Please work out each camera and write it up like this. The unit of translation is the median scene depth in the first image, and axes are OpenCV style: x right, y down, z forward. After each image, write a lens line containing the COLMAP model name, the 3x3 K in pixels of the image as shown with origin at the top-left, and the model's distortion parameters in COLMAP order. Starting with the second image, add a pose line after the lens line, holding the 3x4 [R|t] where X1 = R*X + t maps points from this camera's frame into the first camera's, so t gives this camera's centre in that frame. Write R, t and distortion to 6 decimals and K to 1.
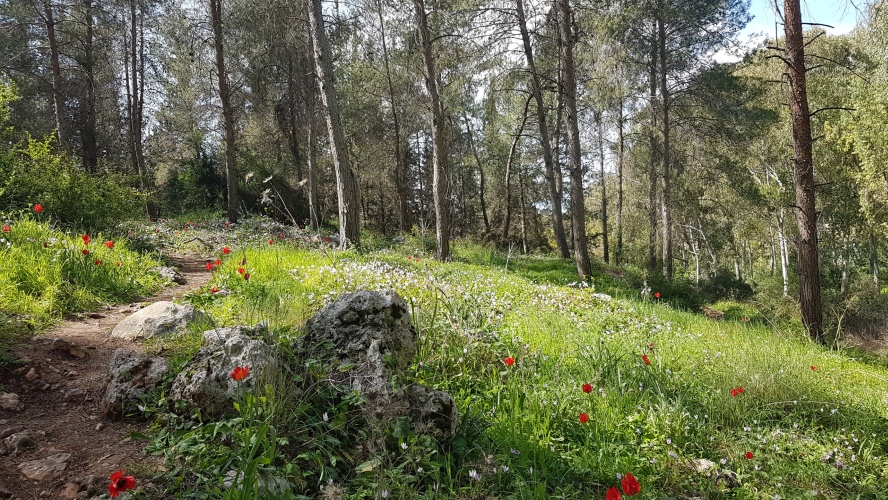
lens RADIAL K [[675.1, 0, 438.9], [0, 675.1, 241.4], [0, 0, 1]] dist [0.168583, -0.261583]
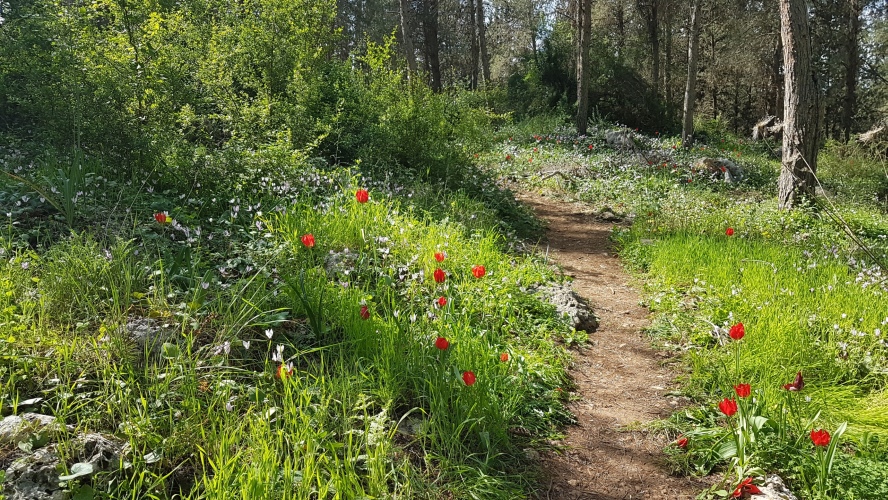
lens RADIAL K [[668.5, 0, 445.8], [0, 668.5, 271.3], [0, 0, 1]] dist [0.152945, -0.254588]
pose [[0.902984, 0.104873, -0.416678, -0.089959], [-0.017139, 0.977775, 0.208953, -0.031551], [0.429331, -0.181540, 0.884713, 0.172205]]
